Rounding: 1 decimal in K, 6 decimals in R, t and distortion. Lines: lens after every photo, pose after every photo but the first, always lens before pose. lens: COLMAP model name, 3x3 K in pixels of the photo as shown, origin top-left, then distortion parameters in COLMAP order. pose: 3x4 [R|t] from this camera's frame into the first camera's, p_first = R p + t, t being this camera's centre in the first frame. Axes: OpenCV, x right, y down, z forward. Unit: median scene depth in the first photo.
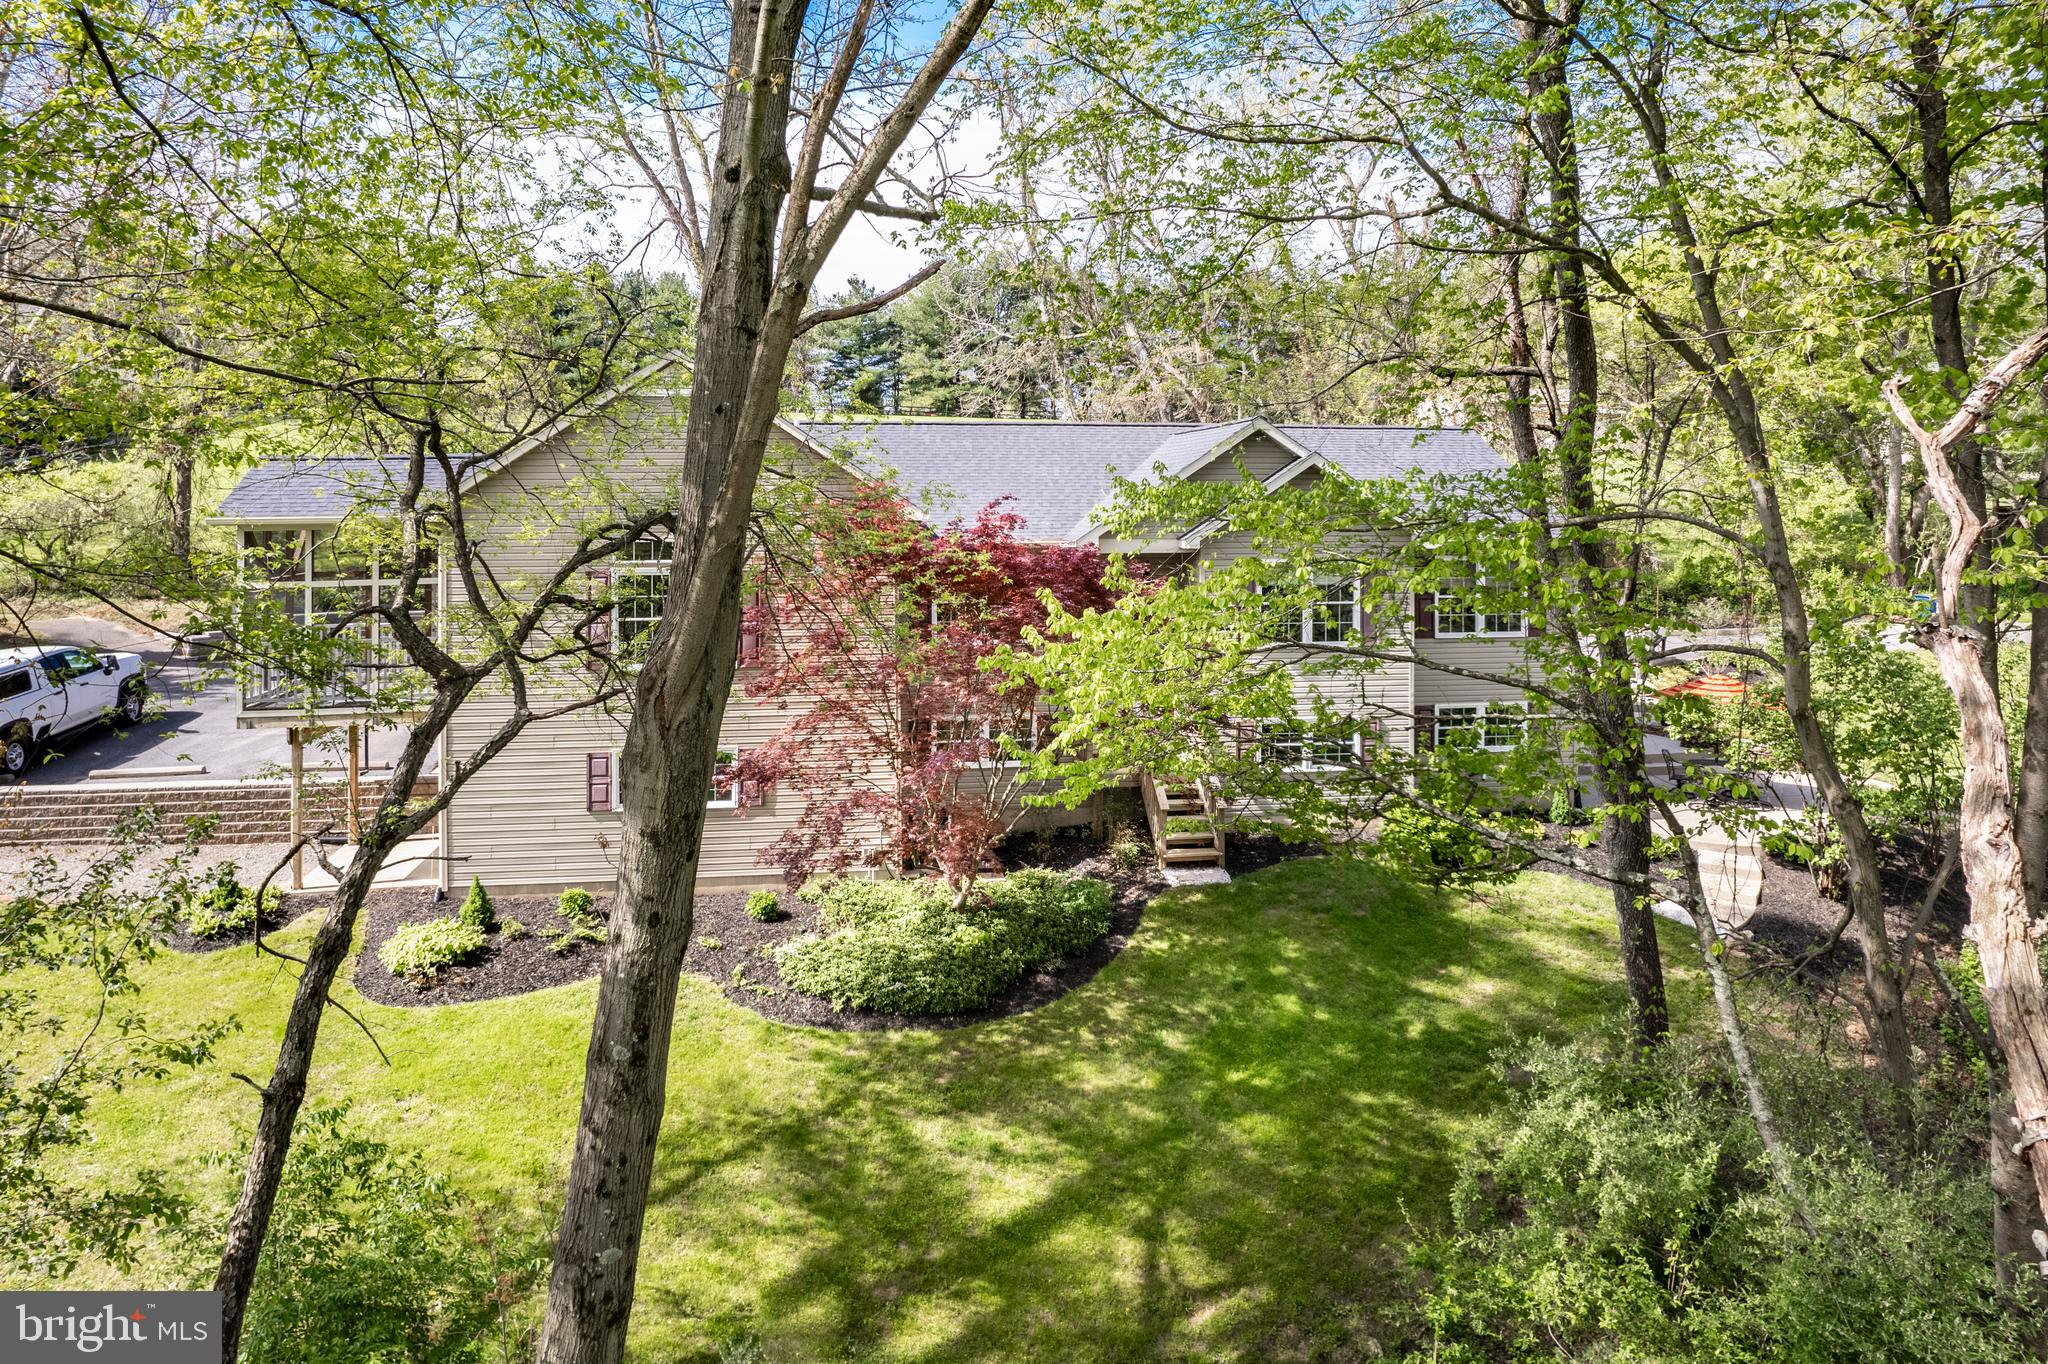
lens RADIAL K [[1210.1, 0, 1006.2], [0, 1210.1, 567.8], [0, 0, 1]] dist [-0.016840, 0.000113]
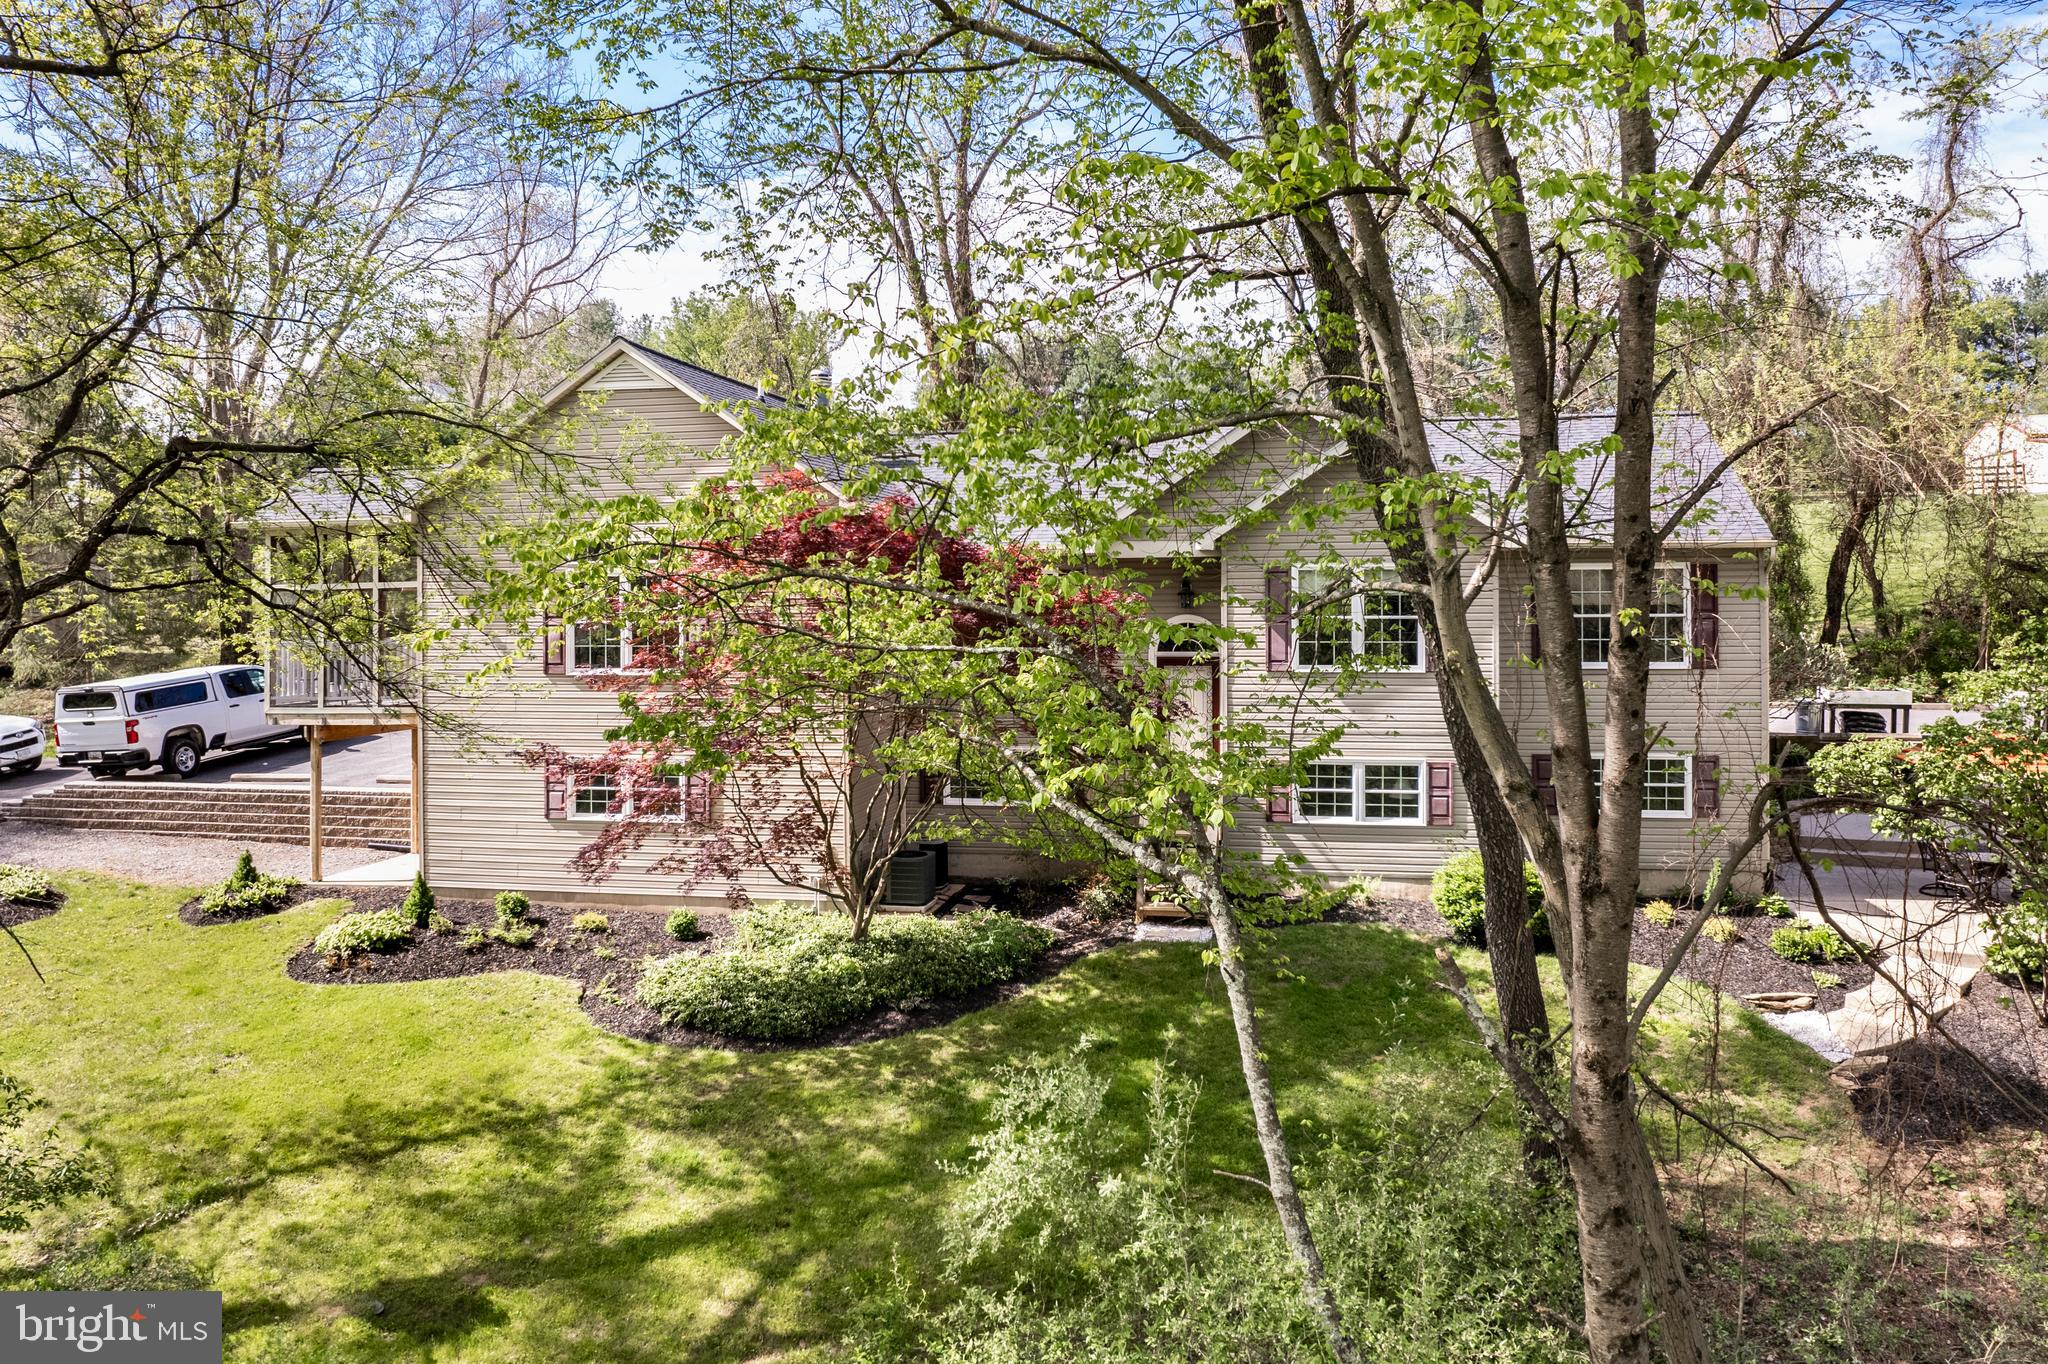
lens RADIAL K [[1359.1, 0, 1013.8], [0, 1359.1, 617.1], [0, 0, 1]] dist [-0.012170, -0.003061]
pose [[0.951093, 0.002475, -0.308896, 0.422523], [-0.008506, 0.999799, -0.018178, 0.063559], [0.308788, 0.019916, 0.950922, 0.069988]]
